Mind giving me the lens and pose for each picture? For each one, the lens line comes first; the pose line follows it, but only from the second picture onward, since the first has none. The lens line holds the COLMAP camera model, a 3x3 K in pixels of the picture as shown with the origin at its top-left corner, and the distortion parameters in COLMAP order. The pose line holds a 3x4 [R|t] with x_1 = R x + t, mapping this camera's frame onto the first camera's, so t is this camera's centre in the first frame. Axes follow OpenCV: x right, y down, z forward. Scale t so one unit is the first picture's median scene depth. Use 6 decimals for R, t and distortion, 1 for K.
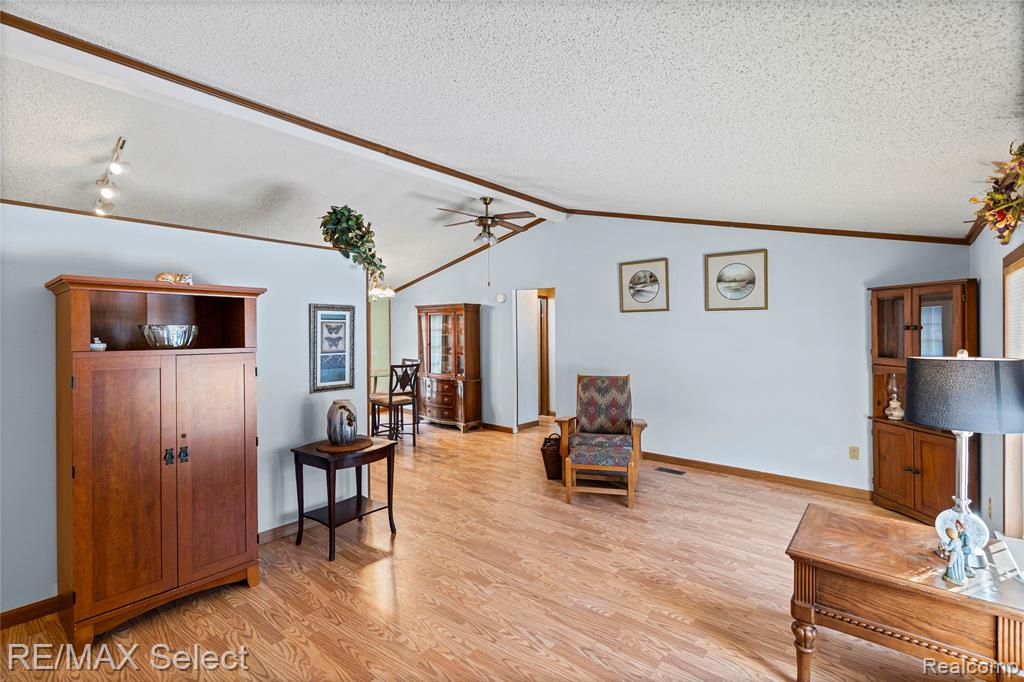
lens RADIAL K [[470.6, 0, 517.1], [0, 470.6, 330.1], [0, 0, 1]] dist [-0.000913, 0.000285]
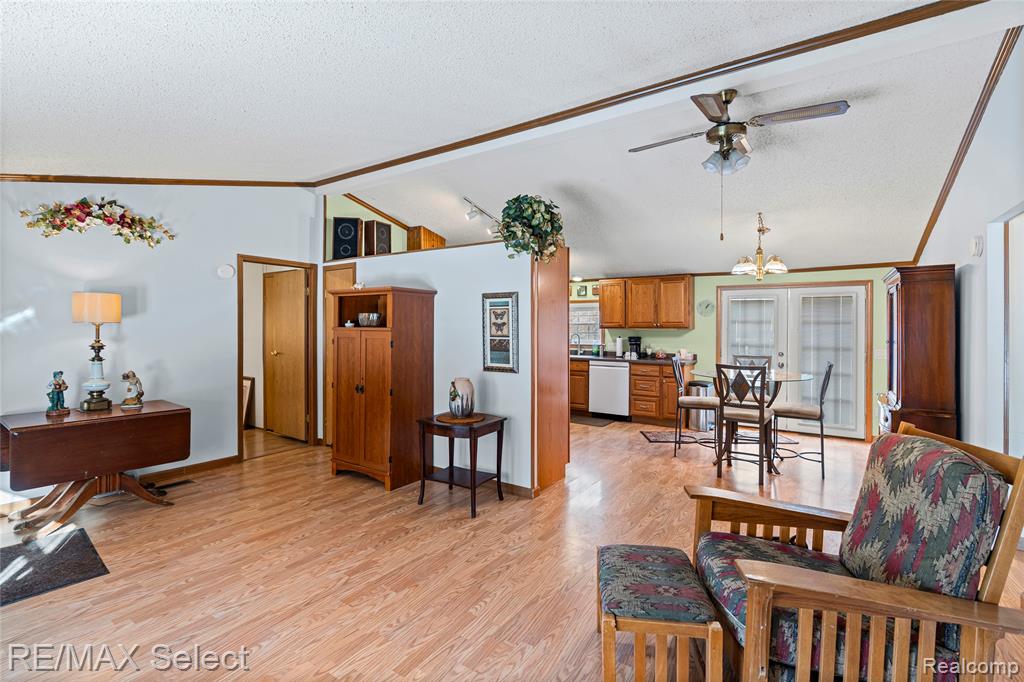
lens RADIAL K [[470.6, 0, 517.1], [0, 470.6, 330.1], [0, 0, 1]] dist [-0.000913, 0.000285]
pose [[0.095188, 0.007195, -0.995433, 0.704925], [-0.003170, 0.999971, 0.006925, 0.025267], [0.995454, 0.002497, 0.095208, 0.953867]]
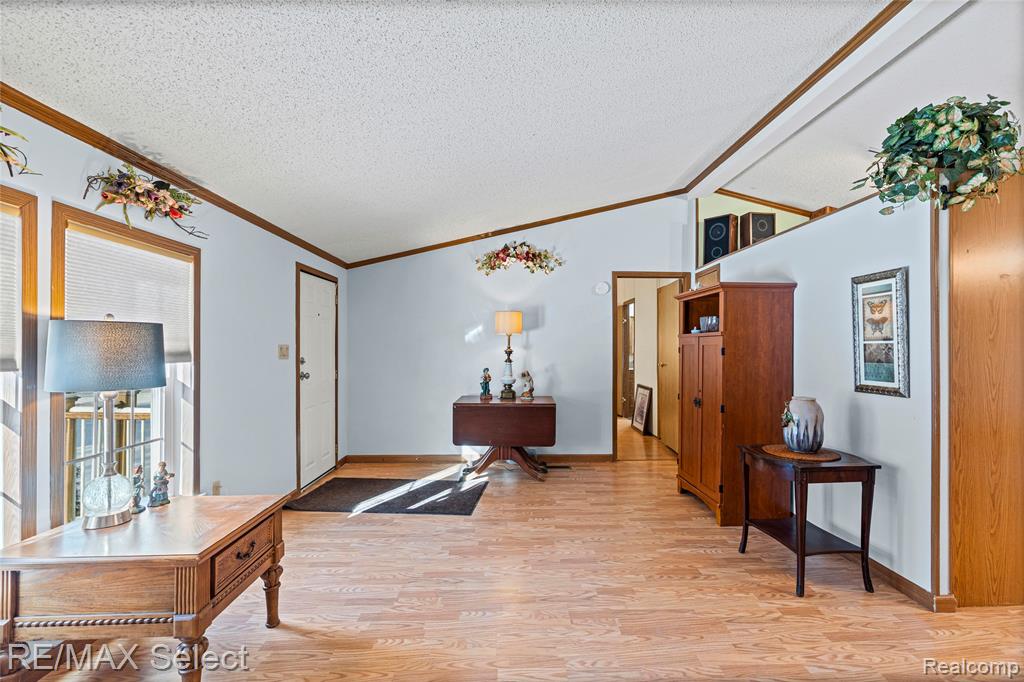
lens RADIAL K [[466.0, 0, 519.3], [0, 466.0, 348.9], [0, 0, 1]] dist [-0.001195, 0.000310]
pose [[-0.753580, 0.001063, -0.657355, 0.481452], [0.000628, 0.999999, 0.000897, 0.061194], [0.657356, 0.000263, -0.753580, 1.193801]]
